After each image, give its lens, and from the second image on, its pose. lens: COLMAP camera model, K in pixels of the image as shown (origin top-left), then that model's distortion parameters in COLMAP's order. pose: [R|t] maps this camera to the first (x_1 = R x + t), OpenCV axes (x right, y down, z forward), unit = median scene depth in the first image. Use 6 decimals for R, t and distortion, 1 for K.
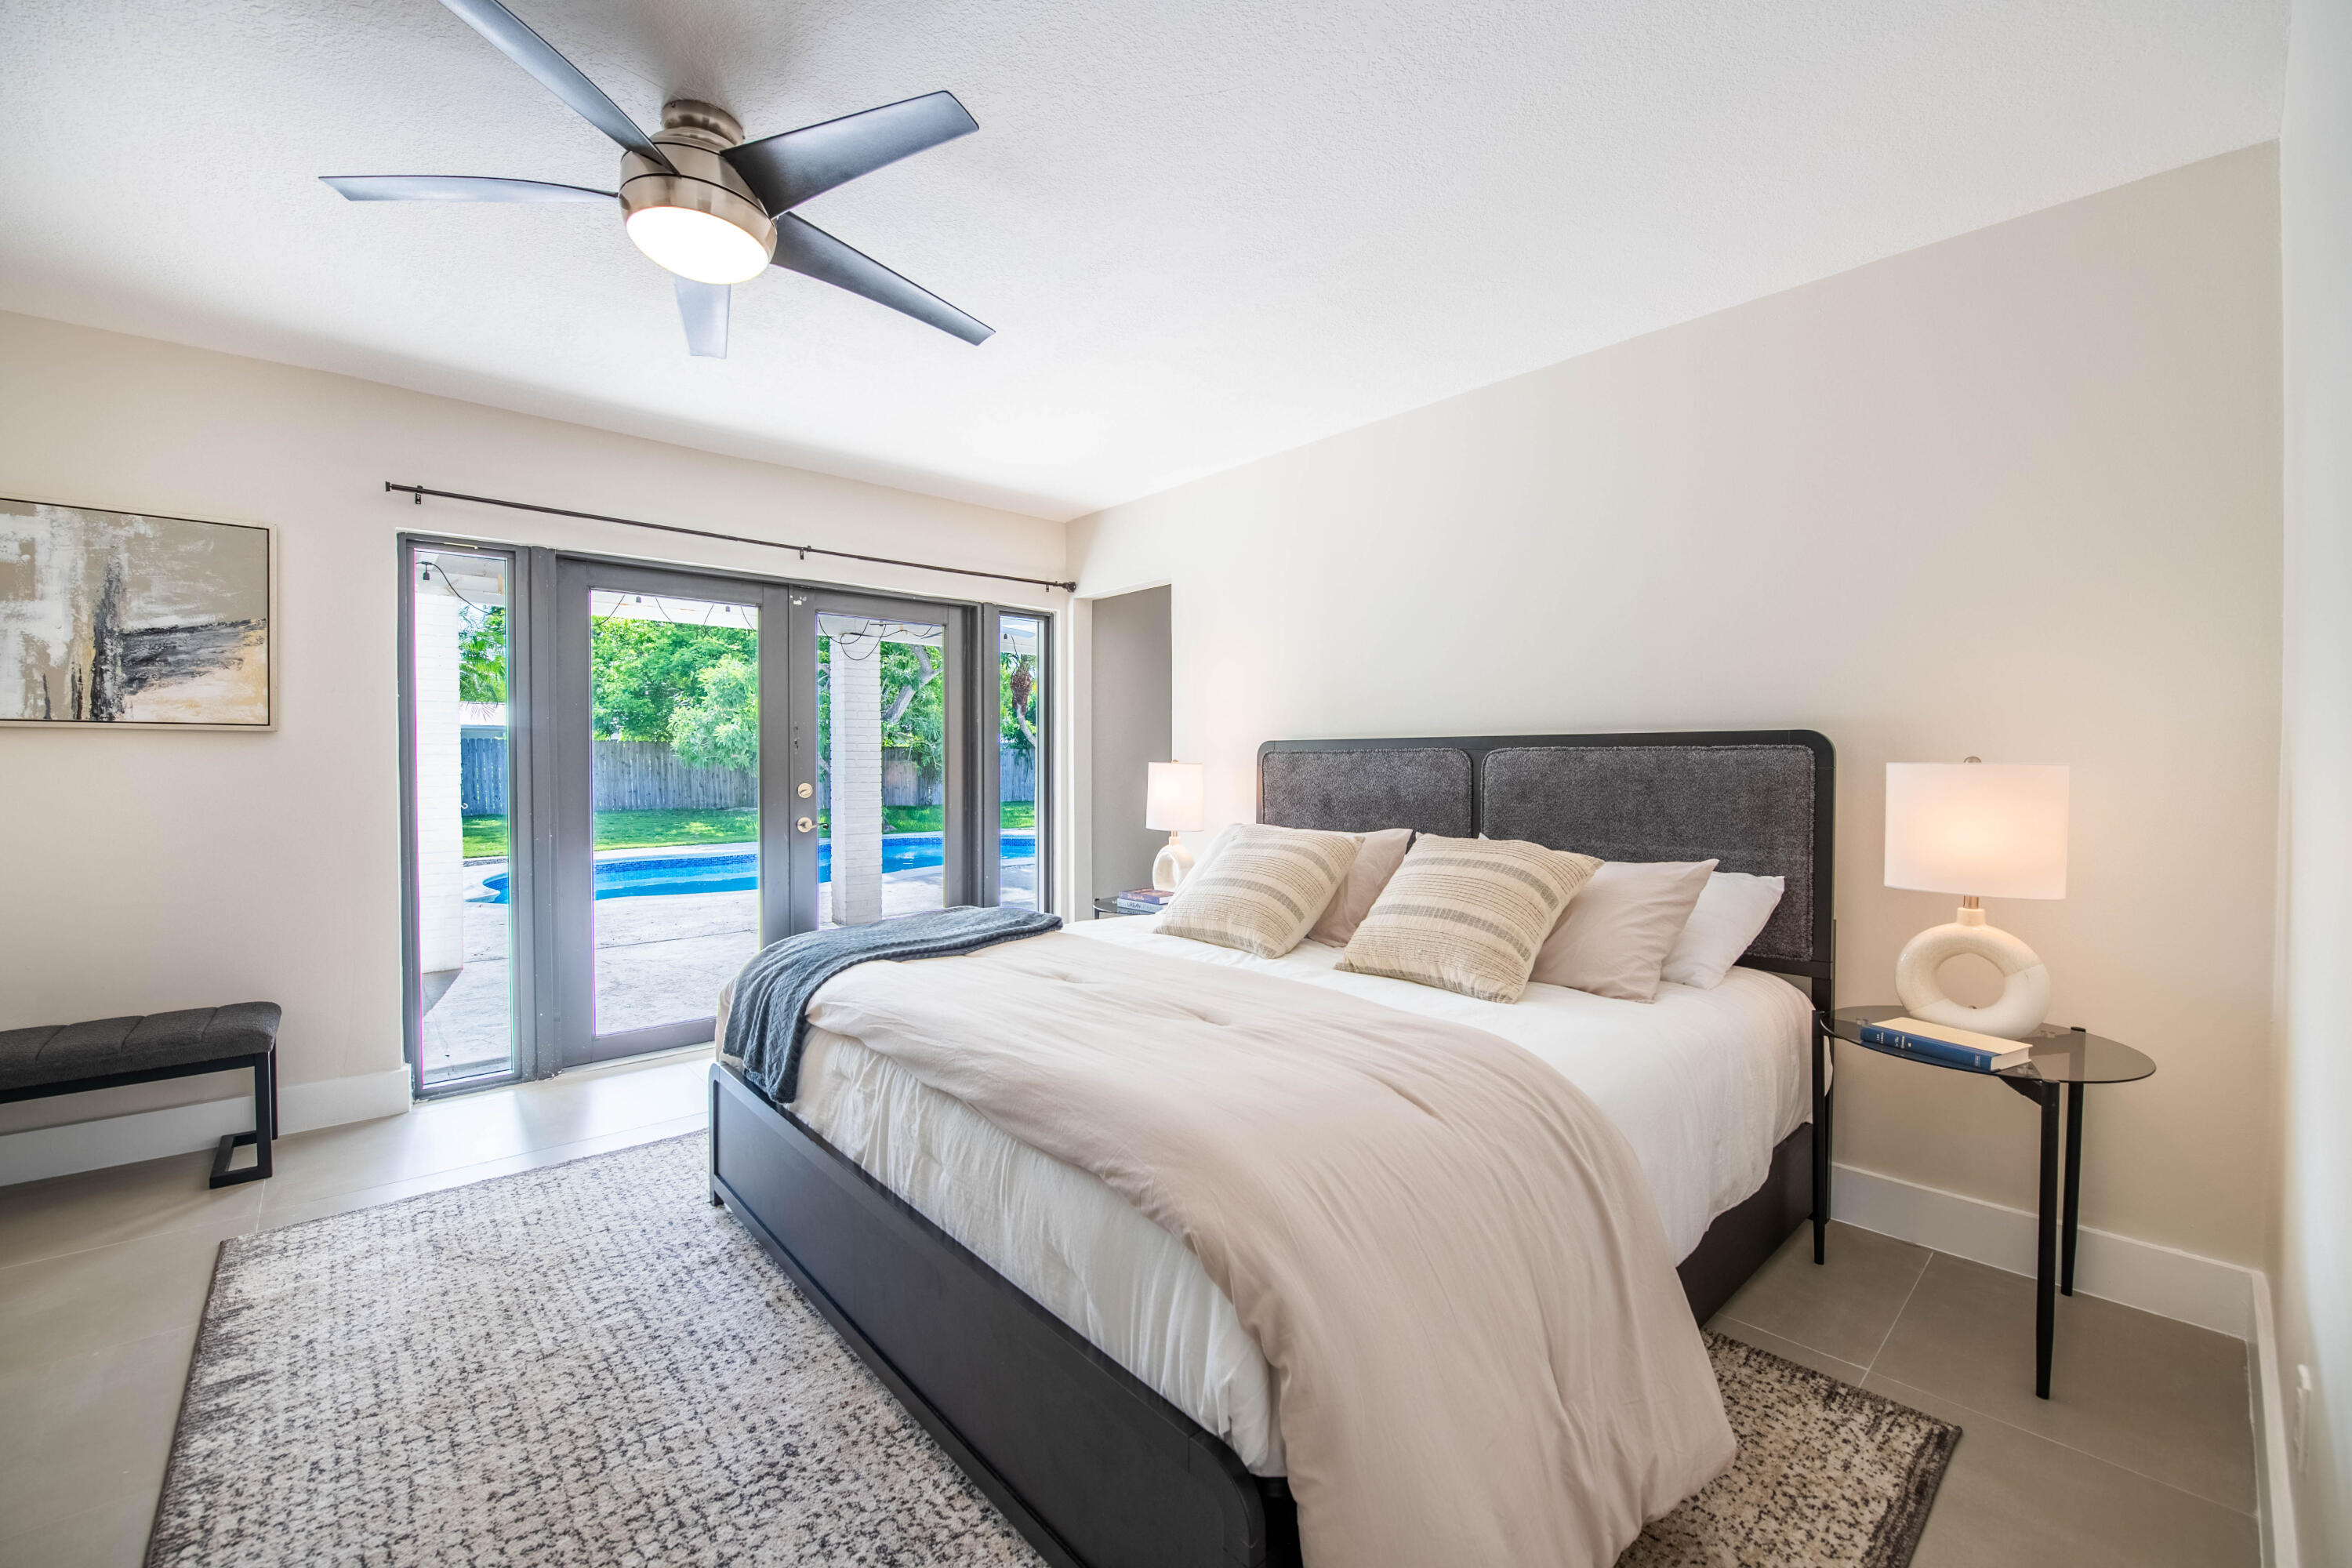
lens RADIAL K [[936.1, 0, 1173.8], [0, 936.1, 808.9], [0, 0, 1]] dist [-0.015710, -0.000070]
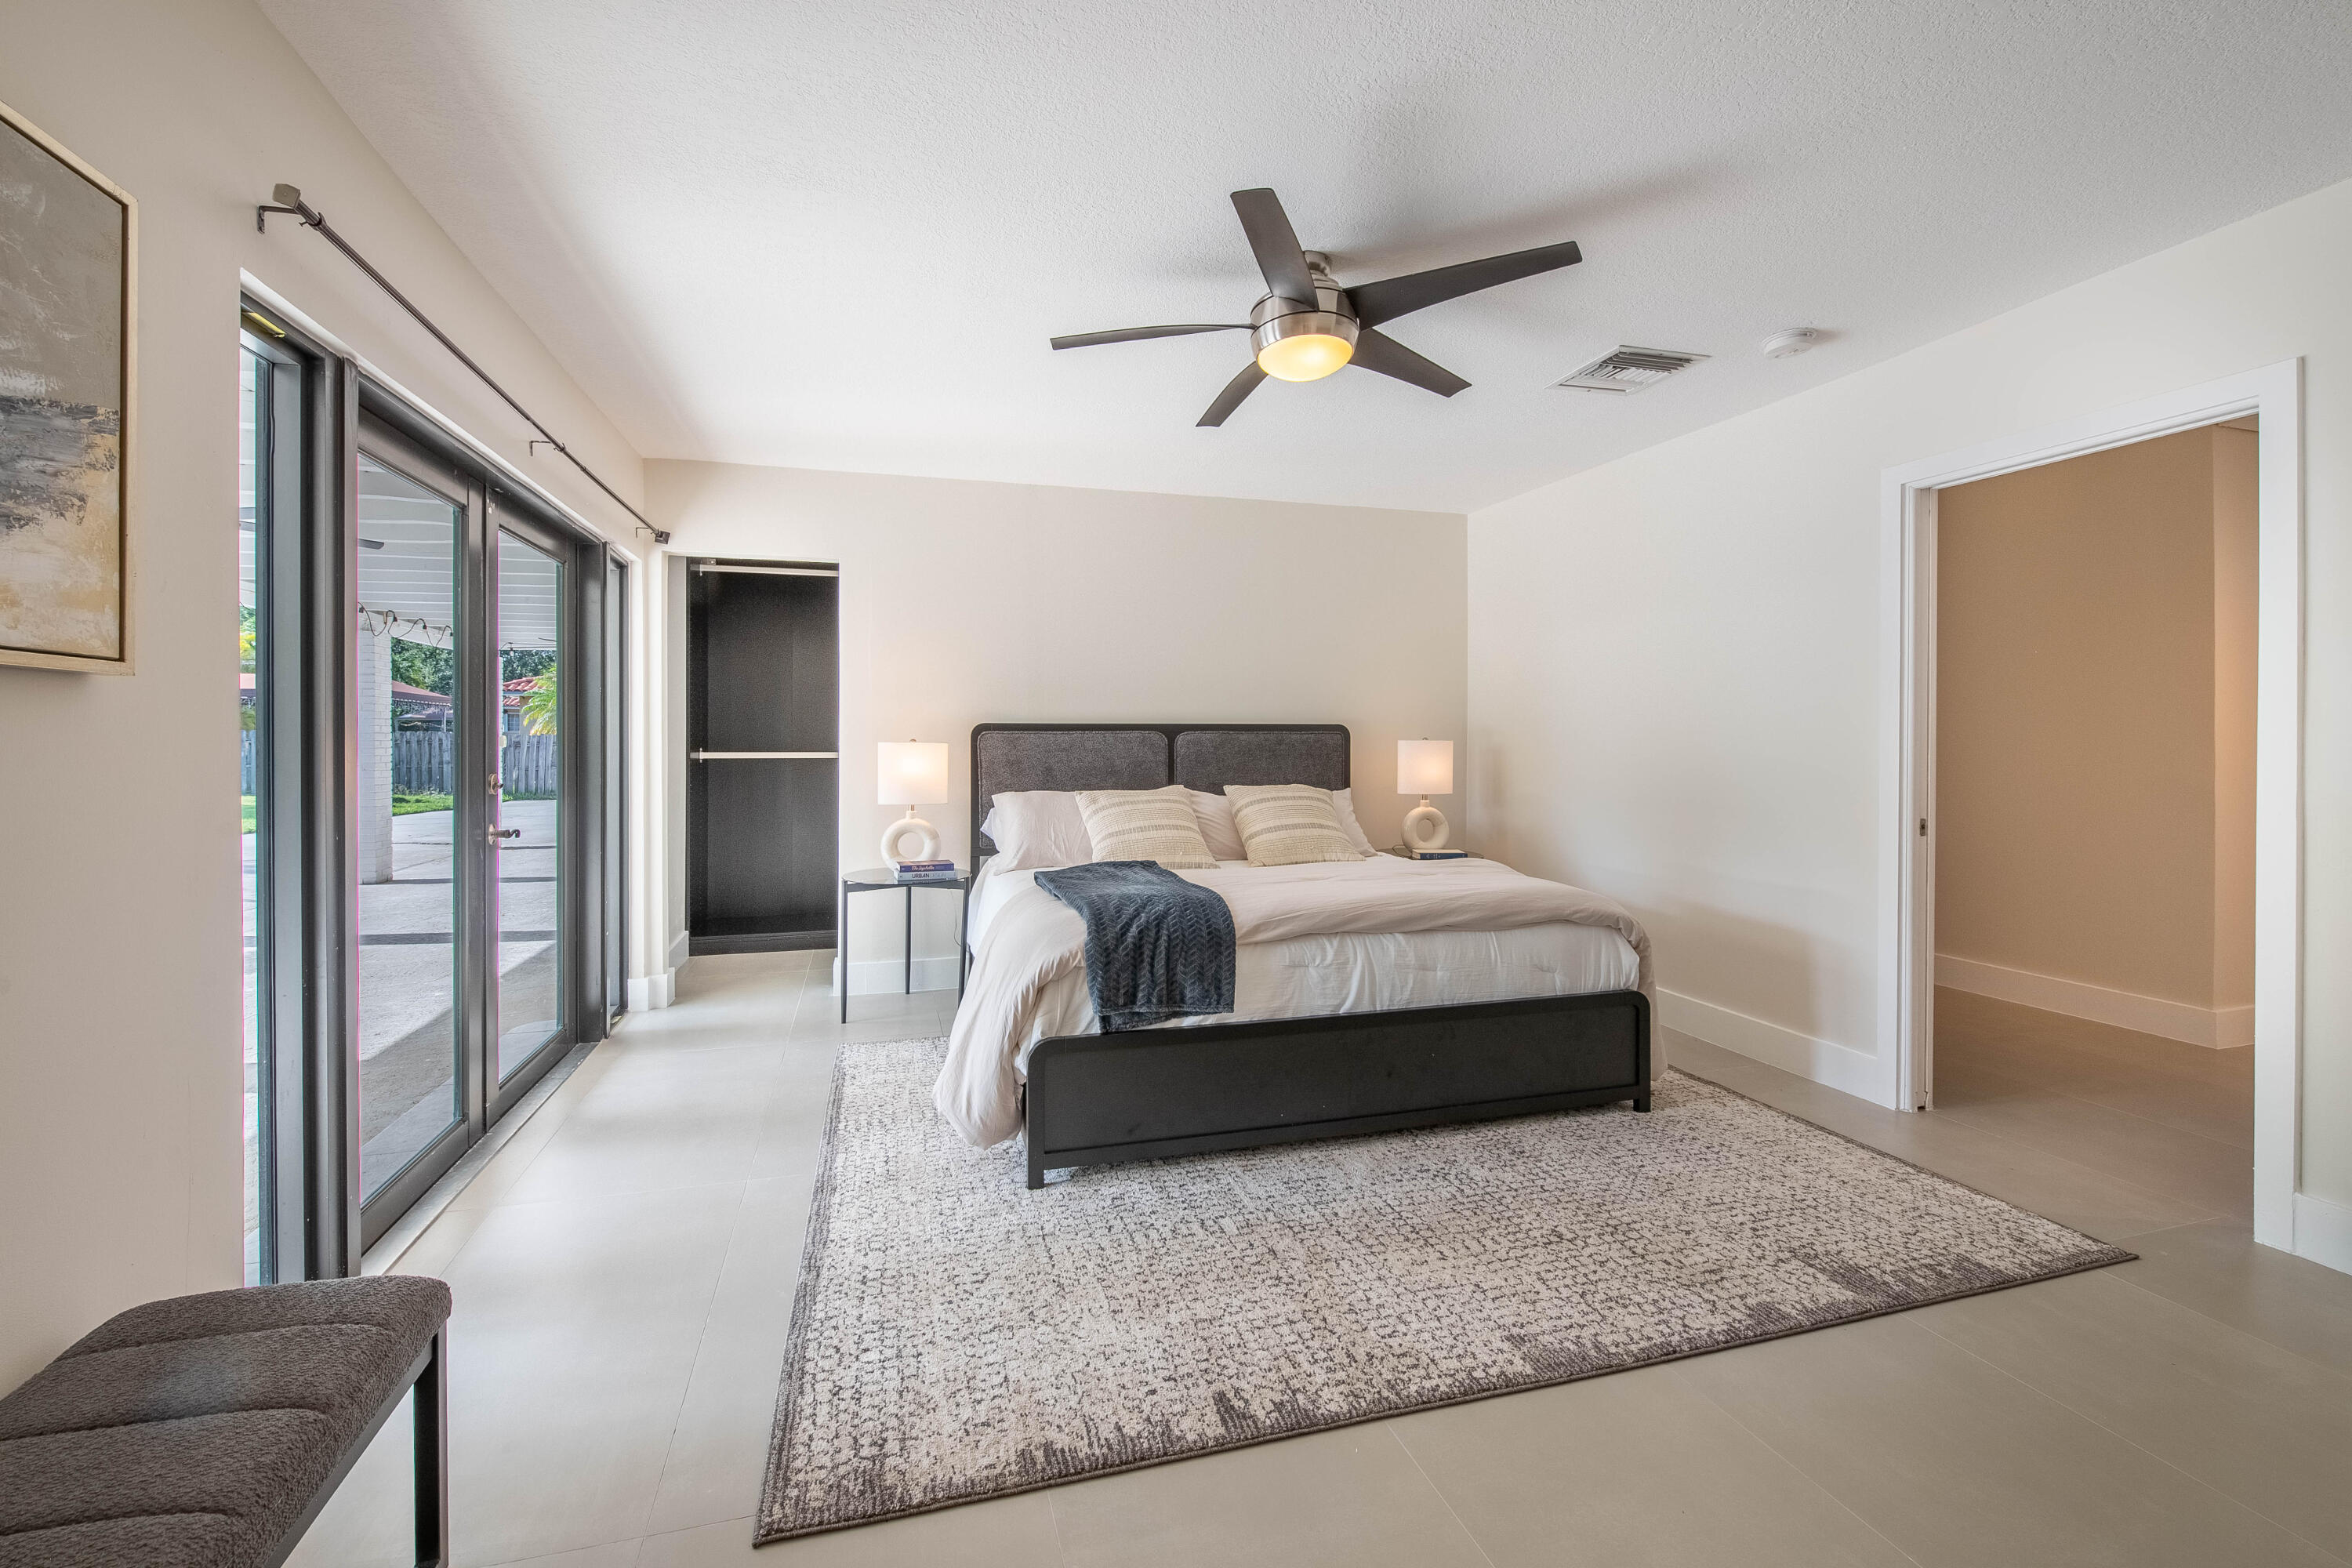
lens RADIAL K [[958.4, 0, 1097.0], [0, 958.4, 782.6], [0, 0, 1]] dist [-0.001119, -0.000084]
pose [[0.460042, -0.042010, 0.886903, -1.505800], [0.043846, 0.998736, 0.024564, -0.032800], [-0.886814, 0.027586, 0.461303, 0.509594]]
